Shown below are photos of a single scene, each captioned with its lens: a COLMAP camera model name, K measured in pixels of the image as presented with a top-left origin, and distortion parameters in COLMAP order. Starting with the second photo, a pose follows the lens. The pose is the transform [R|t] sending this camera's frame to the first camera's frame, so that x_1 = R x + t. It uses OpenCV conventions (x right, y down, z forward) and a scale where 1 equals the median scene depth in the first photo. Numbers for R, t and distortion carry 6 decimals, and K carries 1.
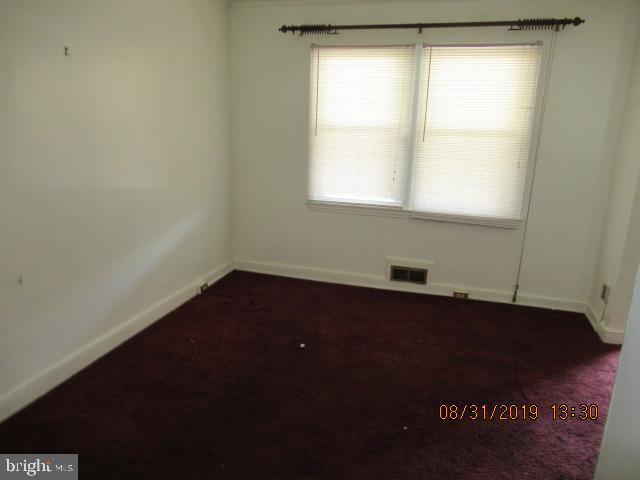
lens RADIAL K [[484.6, 0, 320.0], [0, 484.6, 240.0], [0, 0, 1]] dist [-0.001879, -0.000181]
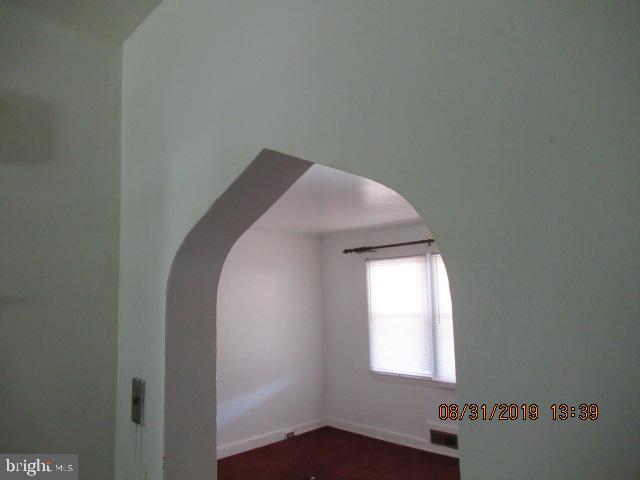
lens RADIAL K [[484.6, 0, 320.0], [0, 484.6, 240.0], [0, 0, 1]] dist [-0.001879, -0.000181]
pose [[0.868534, -0.109569, -0.483367, 0.558494], [-0.068159, 0.939587, -0.335455, 0.034981], [0.490921, 0.324300, 0.808595, -0.243712]]
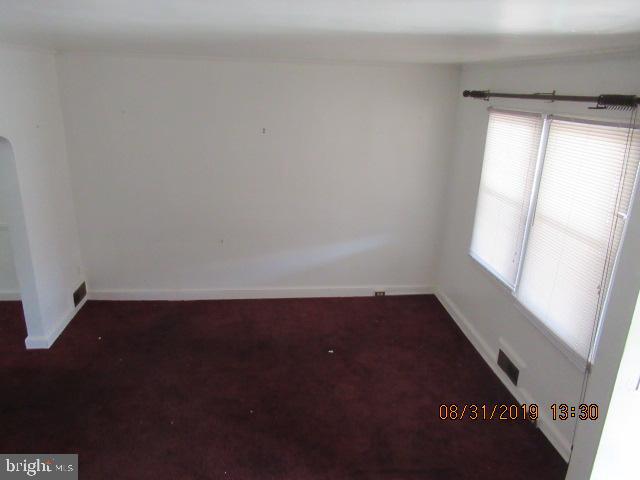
lens RADIAL K [[484.6, 0, 320.0], [0, 484.6, 240.0], [0, 0, 1]] dist [-0.001879, -0.000181]
pose [[0.376696, 0.268719, -0.886504, 0.806878], [-0.251020, 0.950805, 0.181545, -0.232235], [0.891678, 0.154143, 0.425618, 0.294706]]
